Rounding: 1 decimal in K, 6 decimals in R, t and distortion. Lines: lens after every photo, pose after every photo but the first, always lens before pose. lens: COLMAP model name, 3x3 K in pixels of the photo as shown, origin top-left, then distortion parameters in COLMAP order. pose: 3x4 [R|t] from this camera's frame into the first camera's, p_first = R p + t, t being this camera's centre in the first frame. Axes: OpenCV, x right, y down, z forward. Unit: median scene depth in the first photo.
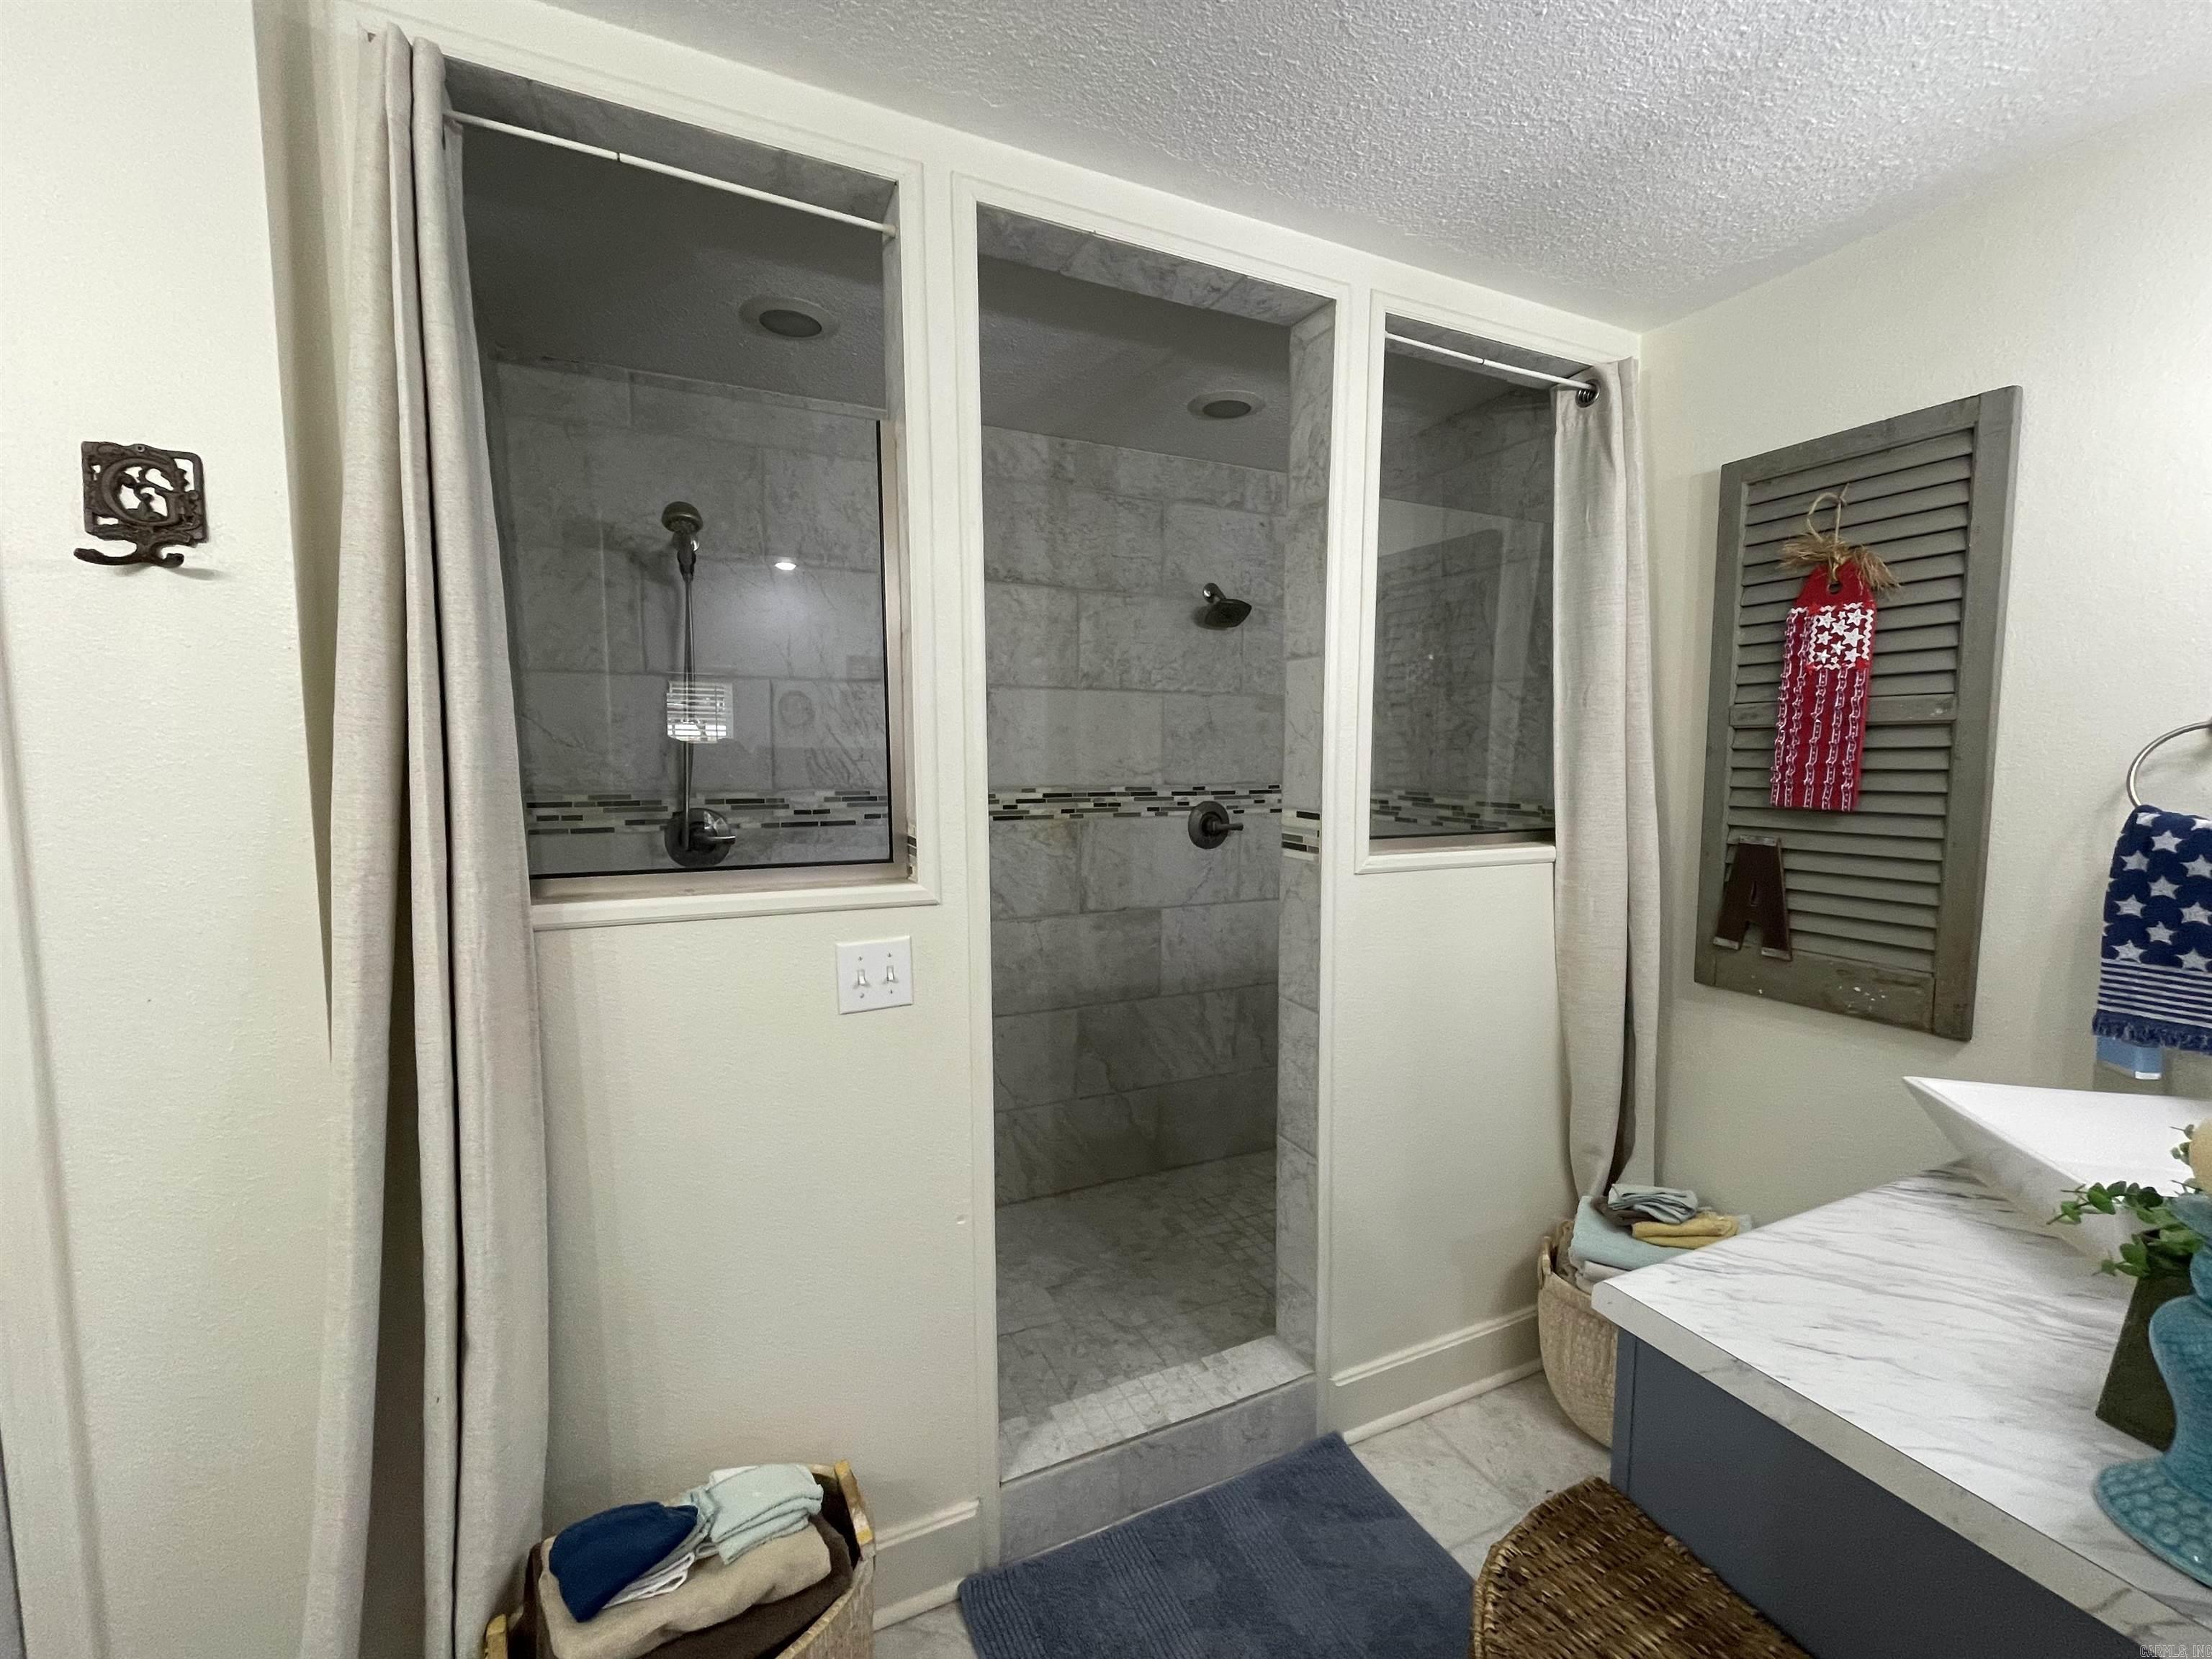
lens RADIAL K [[906.5, 0, 1100.4], [0, 906.5, 825.5], [0, 0, 1]] dist [-0.000445, -0.000310]
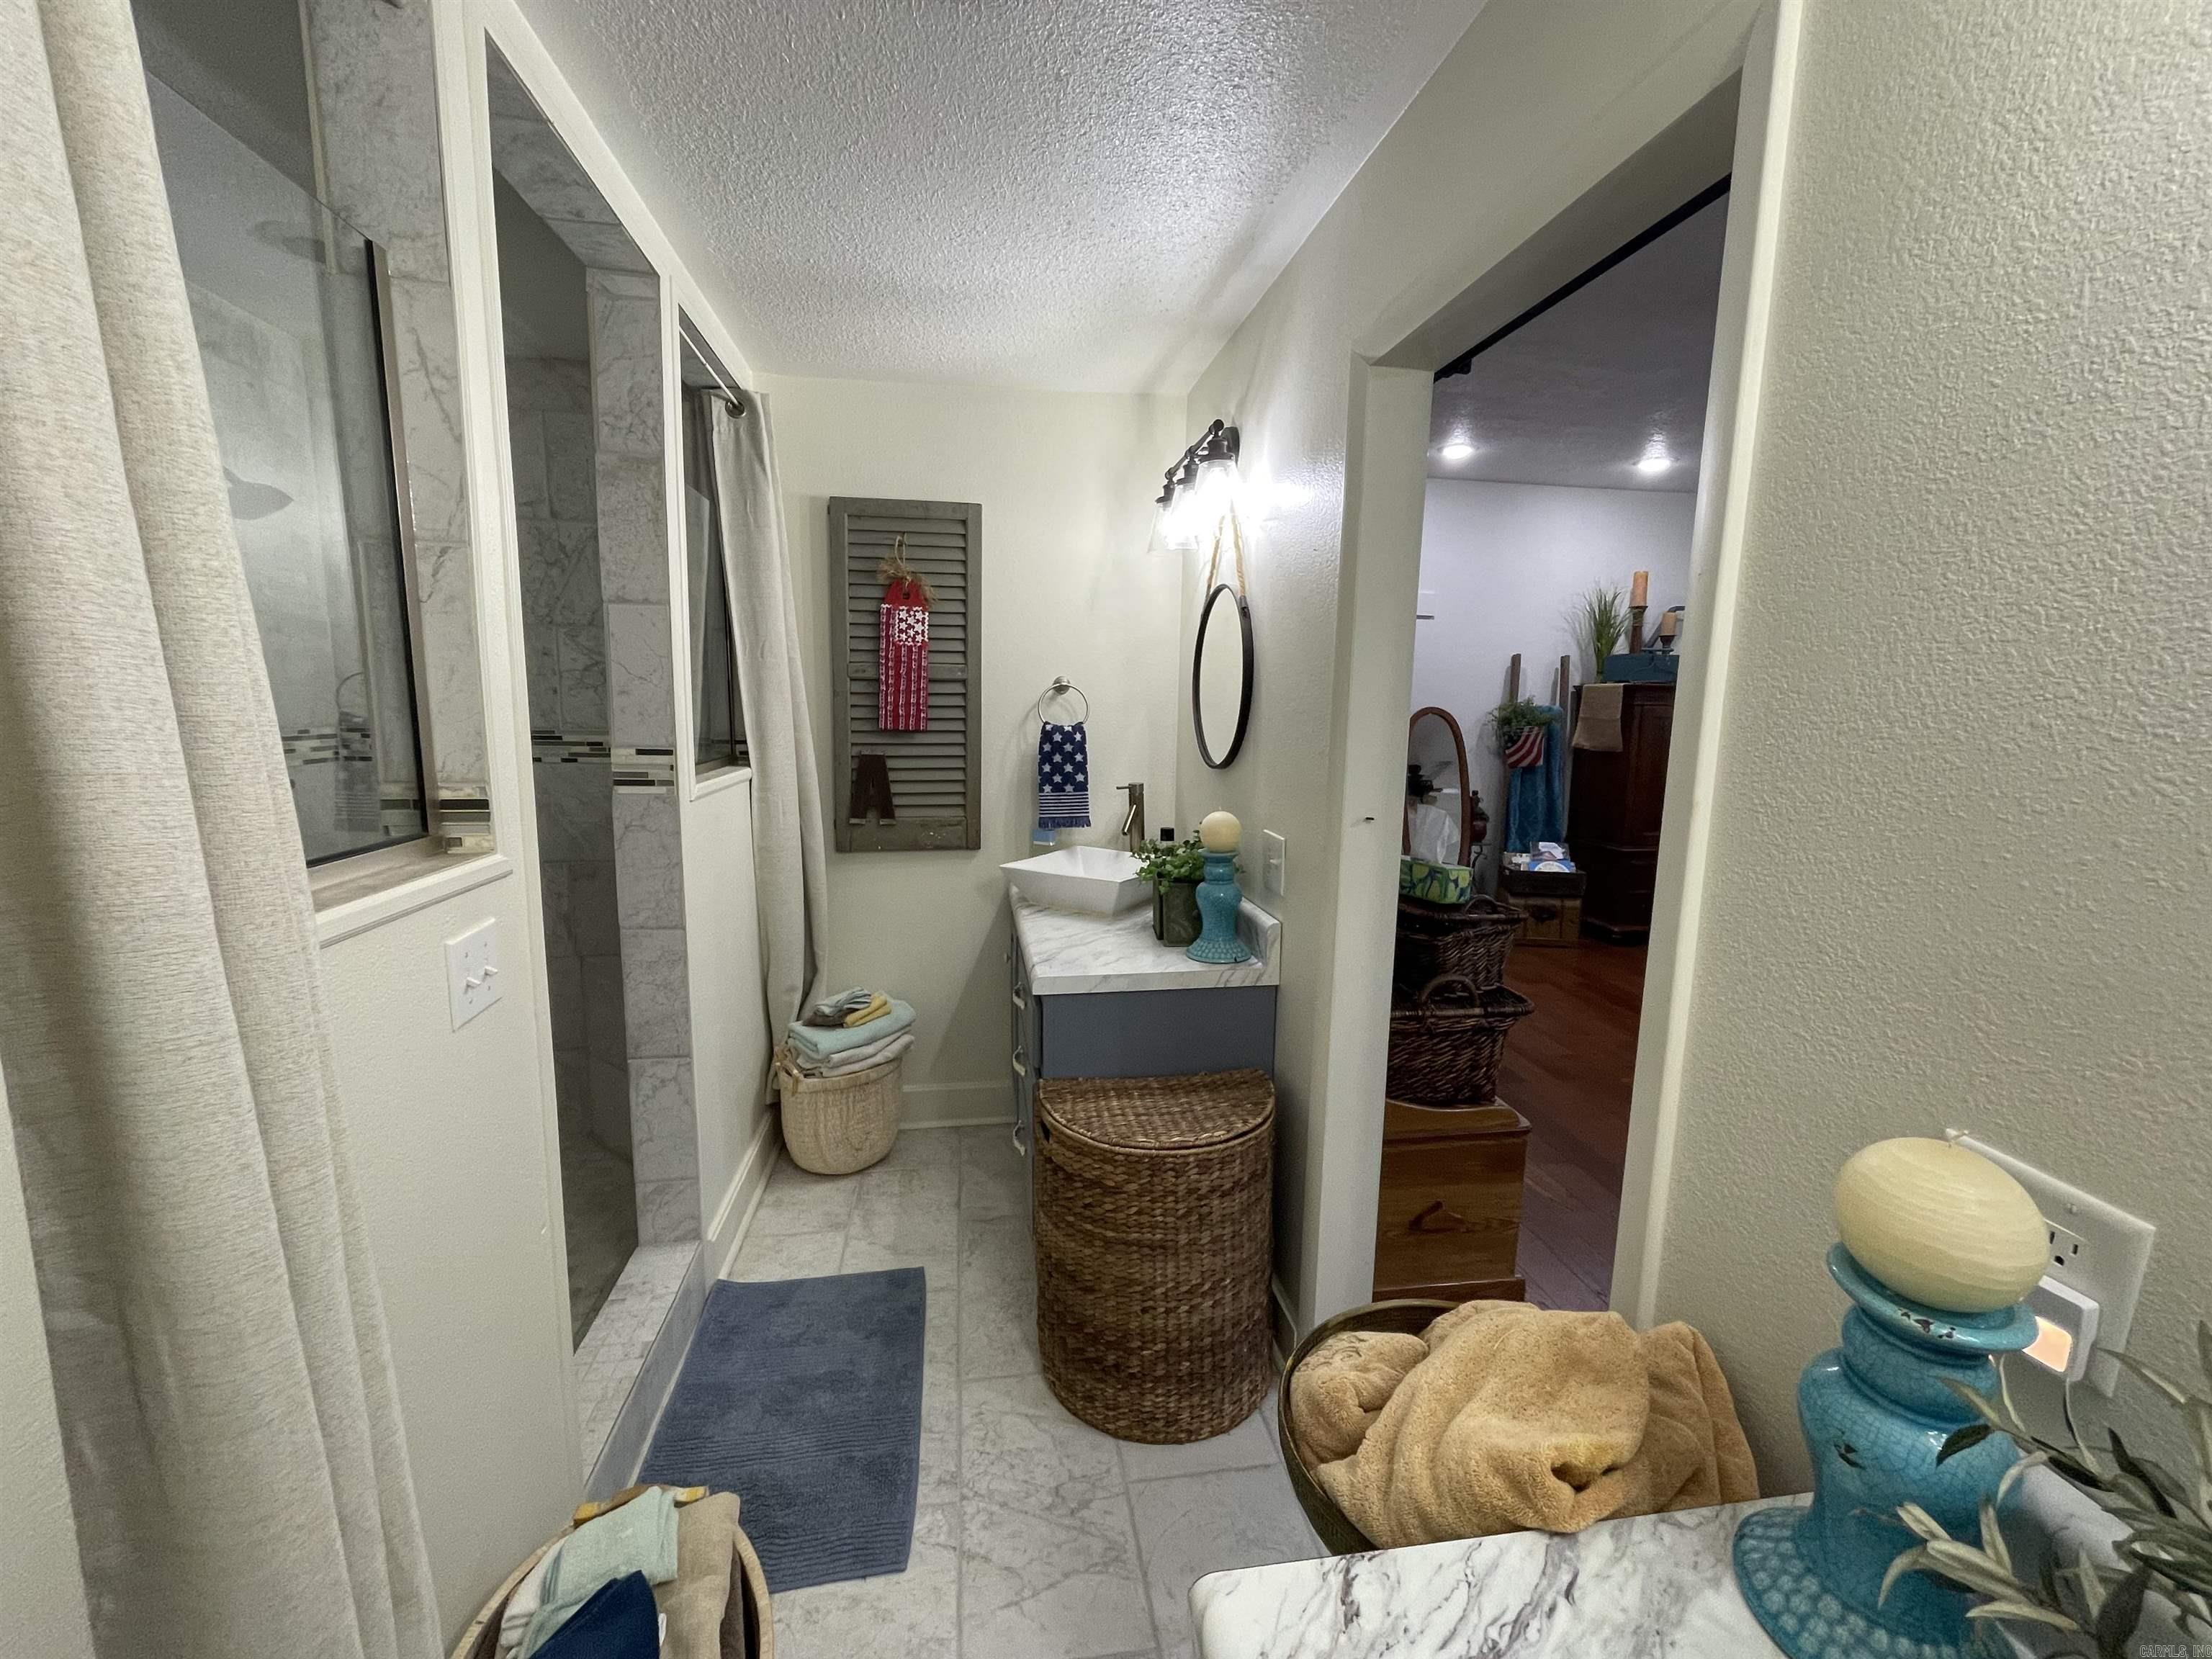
lens RADIAL K [[906.5, 0, 1105.1], [0, 906.5, 827.9], [0, 0, 1]] dist [-0.000445, -0.000310]
pose [[0.268880, -0.135850, 0.953545, -0.682754], [0.064487, 0.990321, 0.122905, -0.019967], [-0.961012, 0.028445, 0.275039, 0.191631]]
